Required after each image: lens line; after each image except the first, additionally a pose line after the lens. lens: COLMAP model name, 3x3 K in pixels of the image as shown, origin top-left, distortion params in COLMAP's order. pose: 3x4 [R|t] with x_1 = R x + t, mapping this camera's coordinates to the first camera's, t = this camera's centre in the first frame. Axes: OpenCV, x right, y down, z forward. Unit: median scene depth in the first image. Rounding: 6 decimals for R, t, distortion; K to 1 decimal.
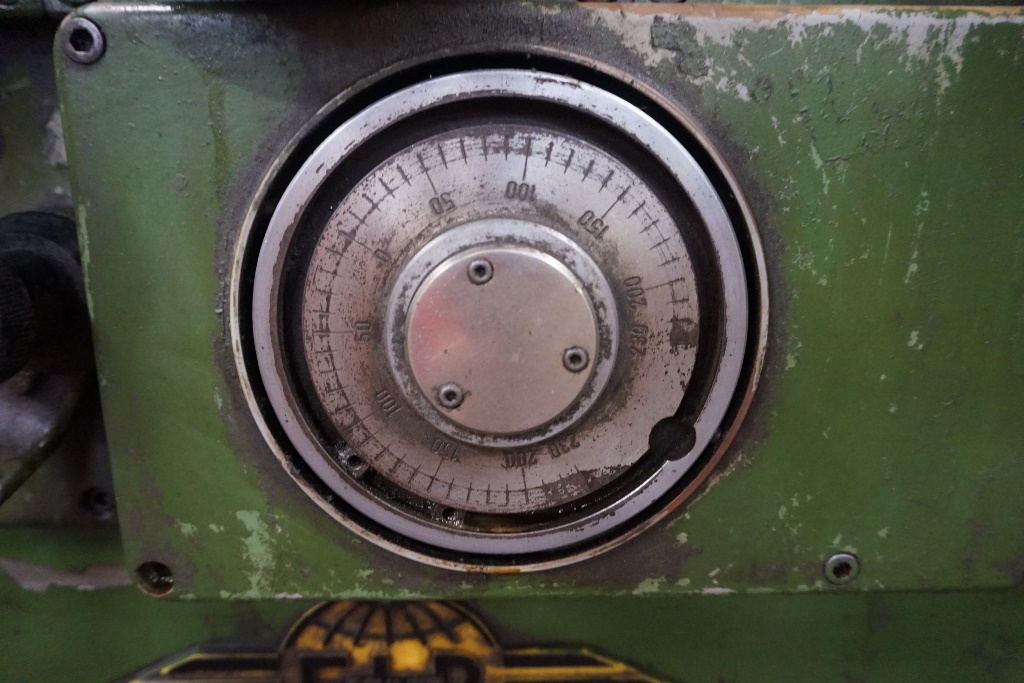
lens RADIAL K [[703.4, 0, 512.0], [0, 703.4, 341.5], [0, 0, 1]] dist [-0.052996, 0.044677]
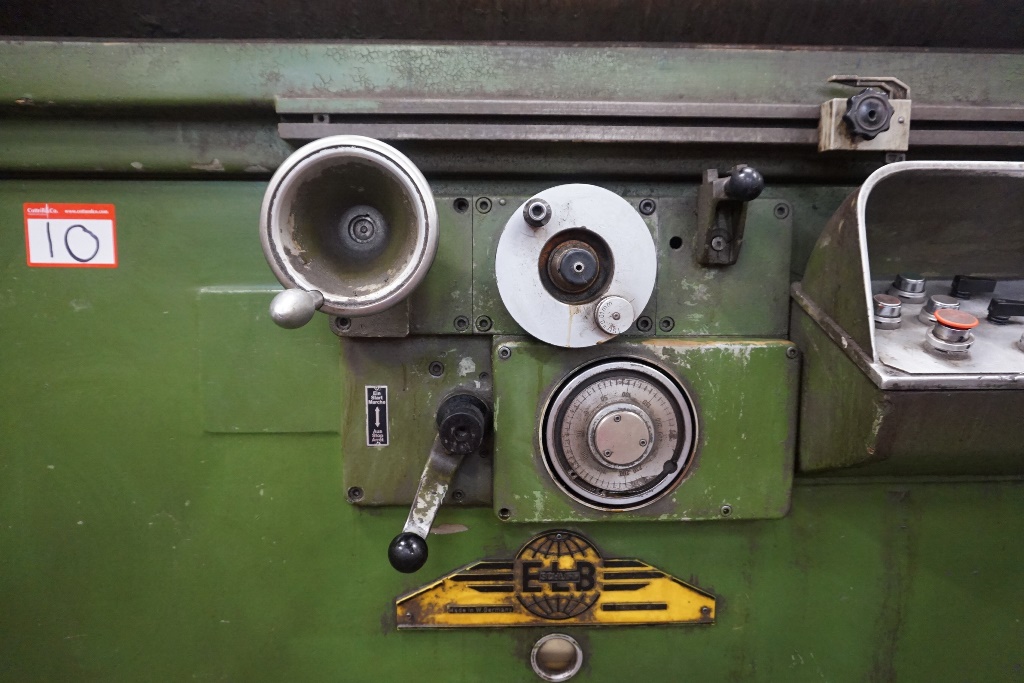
lens RADIAL K [[703.4, 0, 512.0], [0, 703.4, 341.5], [0, 0, 1]] dist [-0.052996, 0.044677]
pose [[0.999905, 0.002551, 0.013558, -0.567901], [-0.001048, 0.993961, -0.109725, -0.085430], [-0.013756, 0.109700, 0.993869, -2.352864]]
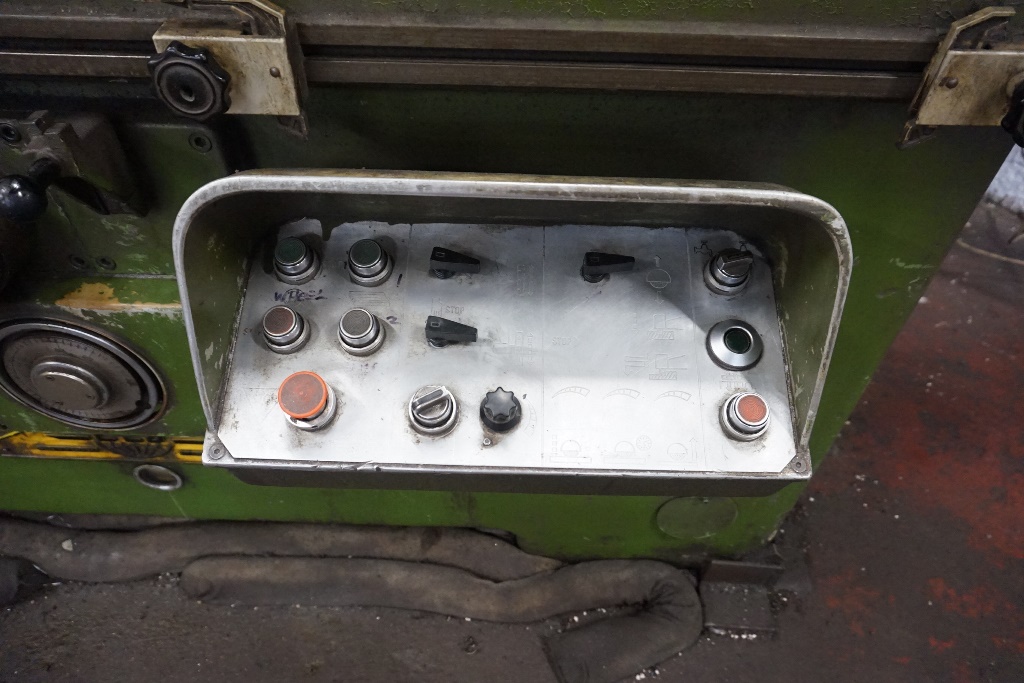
lens RADIAL K [[703.4, 0, 512.0], [0, 703.4, 341.5], [0, 0, 1]] dist [-0.052996, 0.044677]
pose [[0.998955, 0.043487, -0.014038, 1.925714], [-0.029006, 0.840806, 0.540558, -1.842217], [0.035310, -0.539586, 0.841190, -1.402044]]
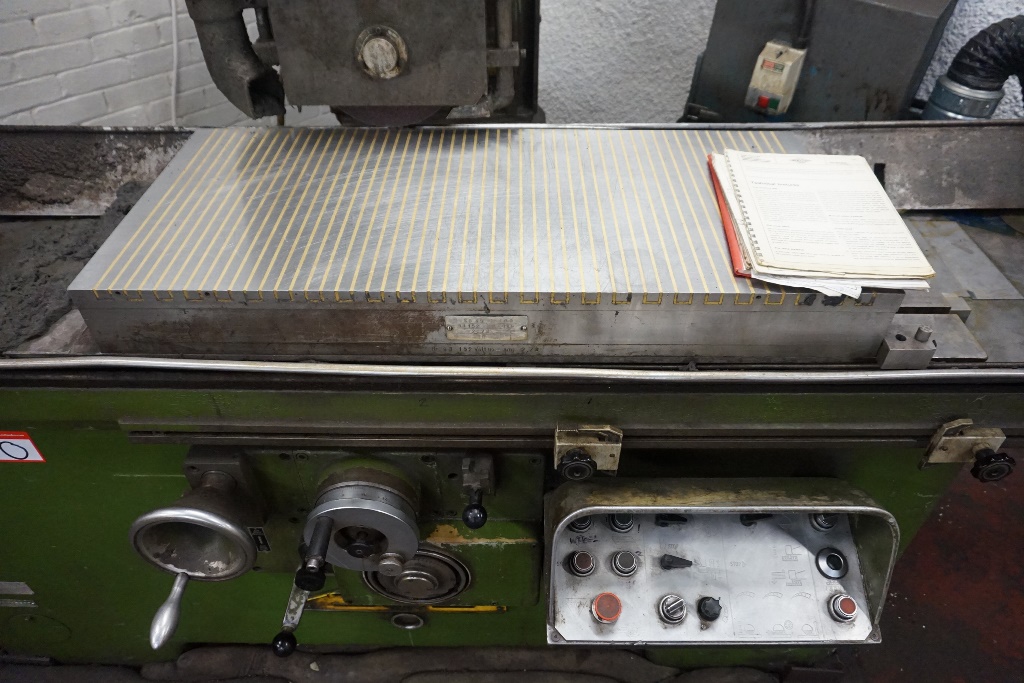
lens RADIAL K [[703.4, 0, 512.0], [0, 703.4, 341.5], [0, 0, 1]] dist [-0.052996, 0.044677]
pose [[0.999635, 0.019626, -0.018571, 0.713256], [-0.008772, 0.885820, 0.463947, -3.775190], [0.025556, -0.463614, 0.885668, -2.585376]]
